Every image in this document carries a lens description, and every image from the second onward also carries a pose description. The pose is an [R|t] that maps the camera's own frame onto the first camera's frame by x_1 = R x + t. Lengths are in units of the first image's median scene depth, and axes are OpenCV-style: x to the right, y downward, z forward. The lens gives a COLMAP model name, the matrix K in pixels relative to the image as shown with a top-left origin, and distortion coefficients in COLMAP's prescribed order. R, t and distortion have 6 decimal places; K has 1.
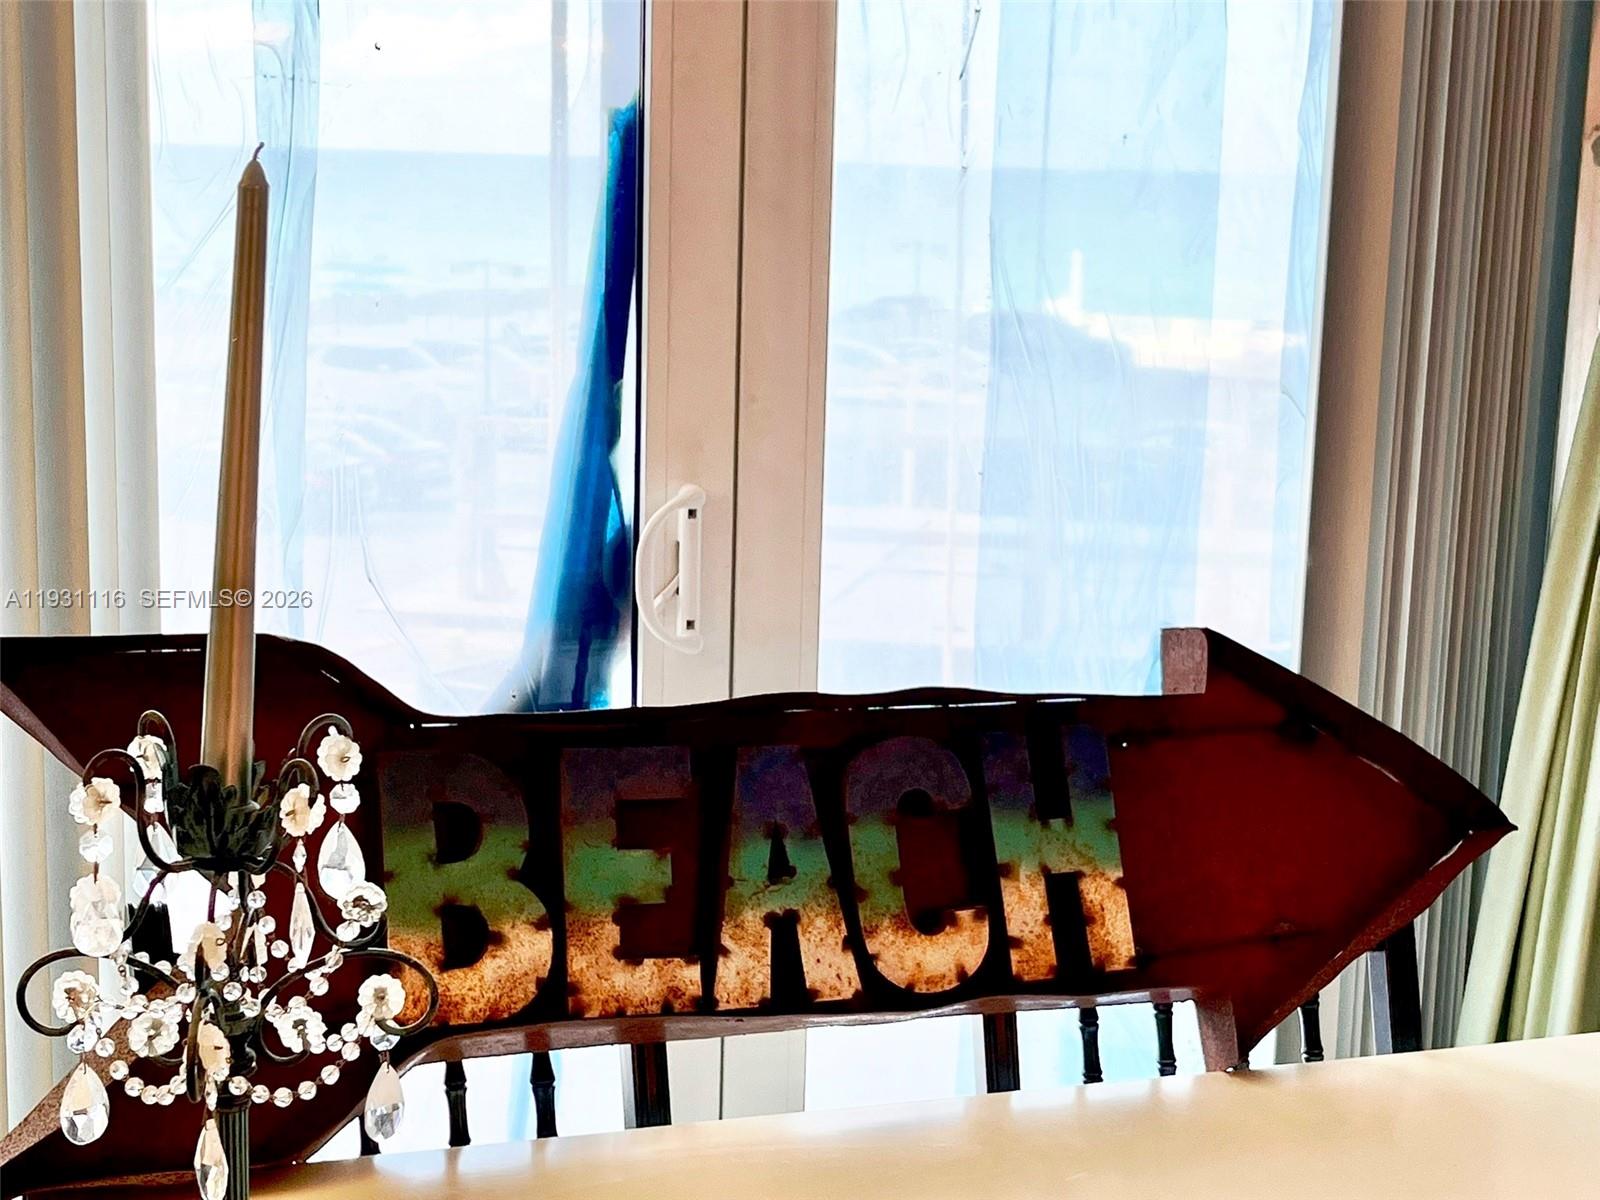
lens RADIAL K [[2455.0, 0, 800.0], [0, 2455.0, 600.0], [0, 0, 1]] dist [0.181470, -0.777233]
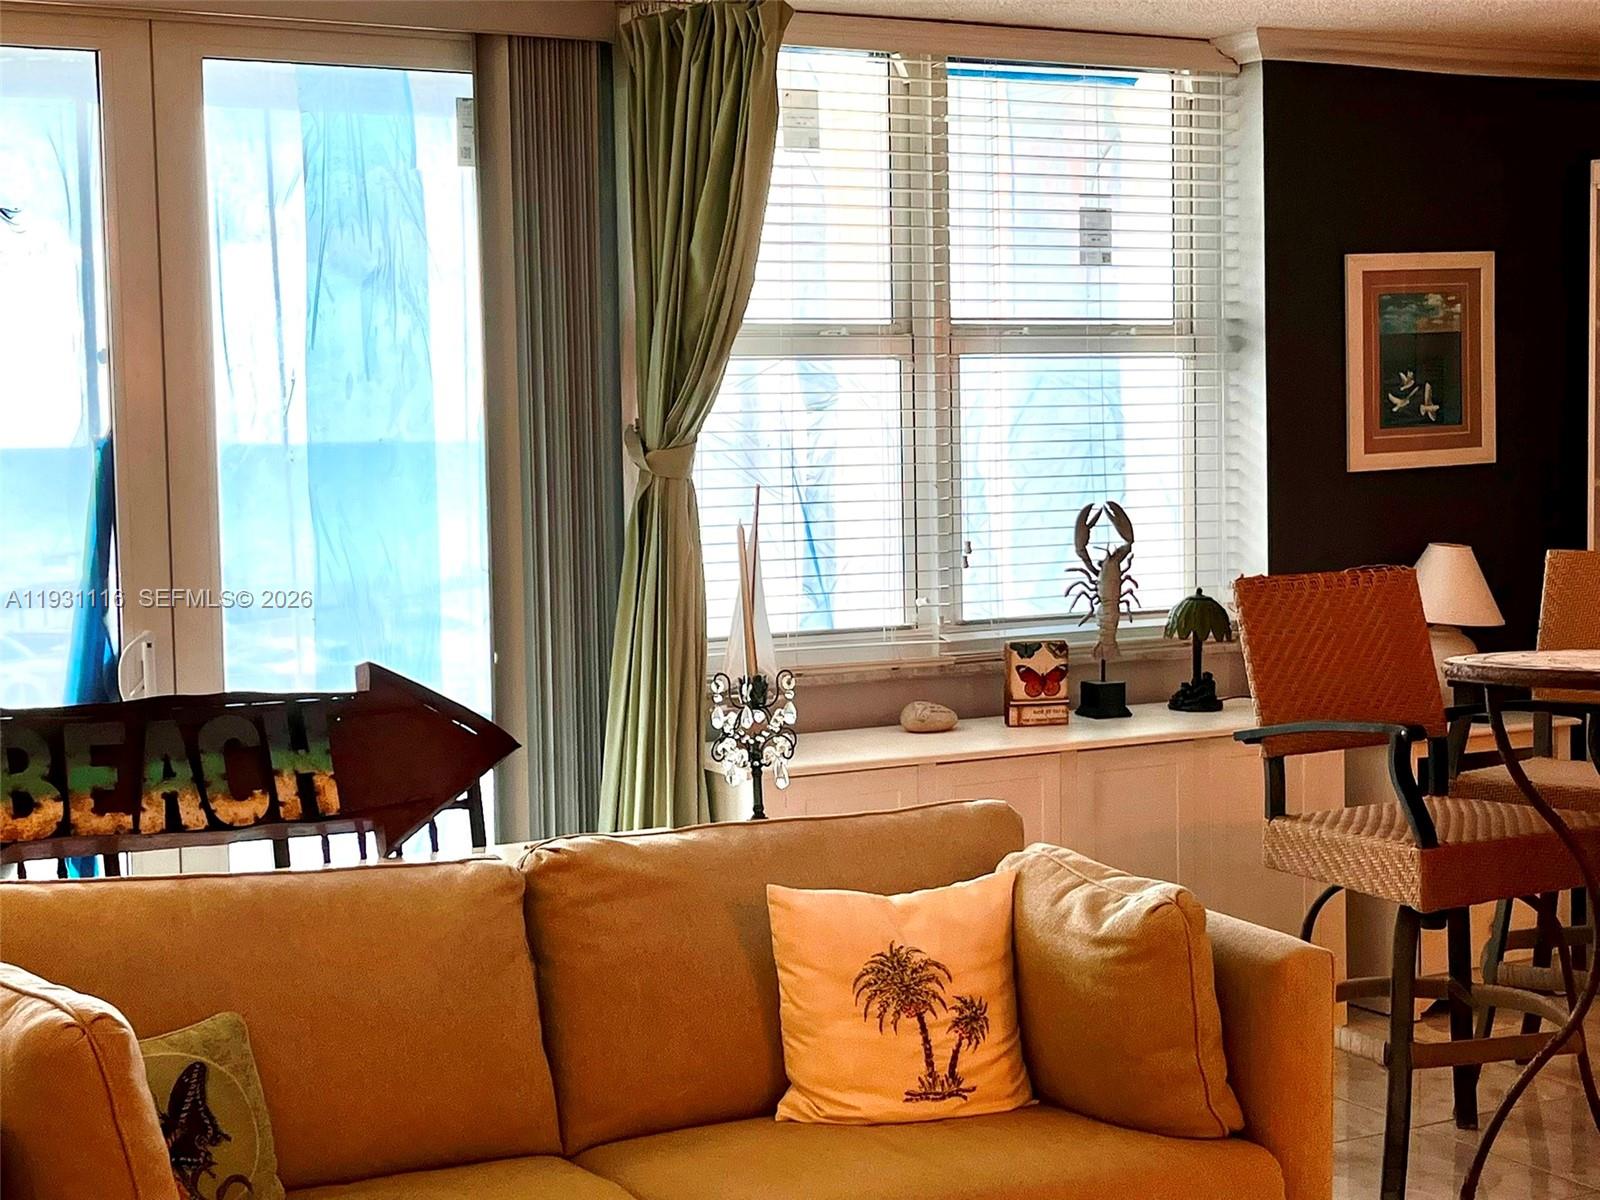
lens RADIAL K [[2455.0, 0, 800.0], [0, 2455.0, 600.0], [0, 0, 1]] dist [0.181470, -0.777233]
pose [[0.986603, -0.056906, 0.152891, 0.222090], [0.072998, 0.992124, -0.101787, 0.221866], [-0.145895, 0.111585, 0.982987, -1.316780]]
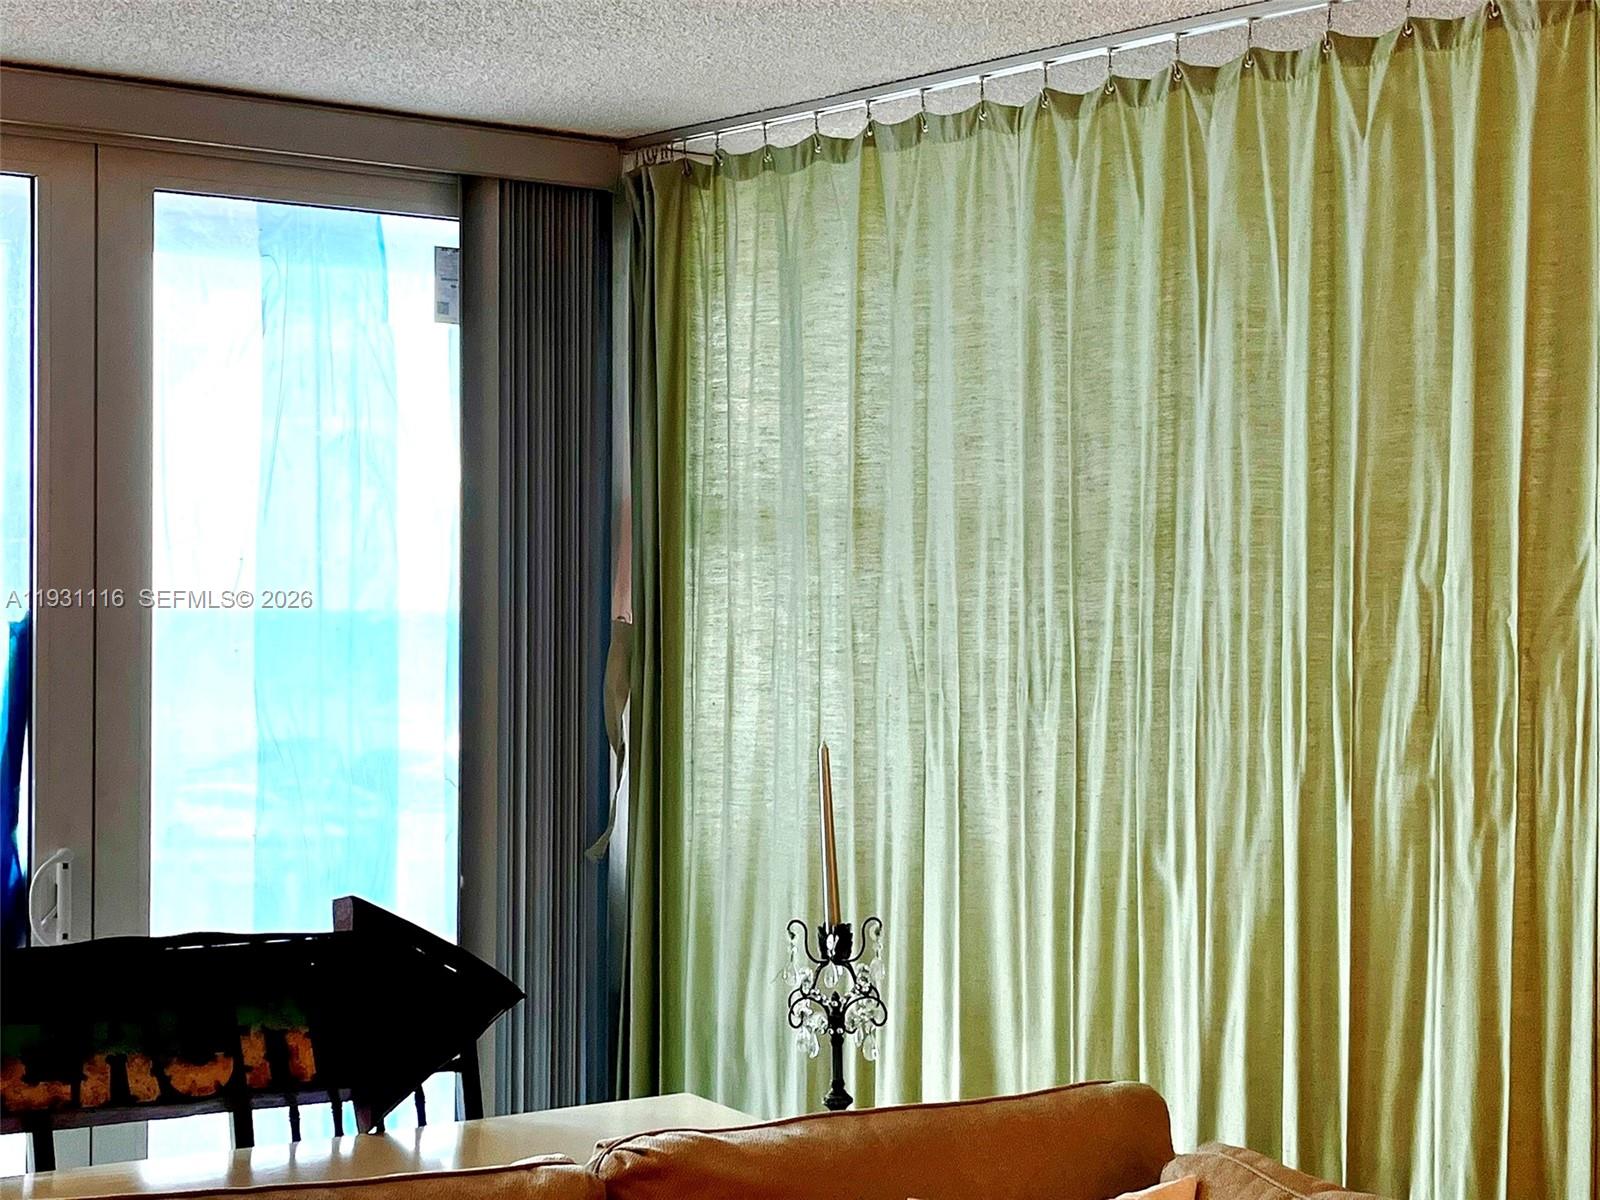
lens RADIAL K [[2455.0, 0, 800.0], [0, 2455.0, 600.0], [0, 0, 1]] dist [0.181470, -0.777233]
pose [[0.970613, -0.021872, 0.239649, 0.051805], [0.063968, 0.983483, -0.169319, 0.136653], [-0.231987, 0.179673, 0.955981, -0.962140]]
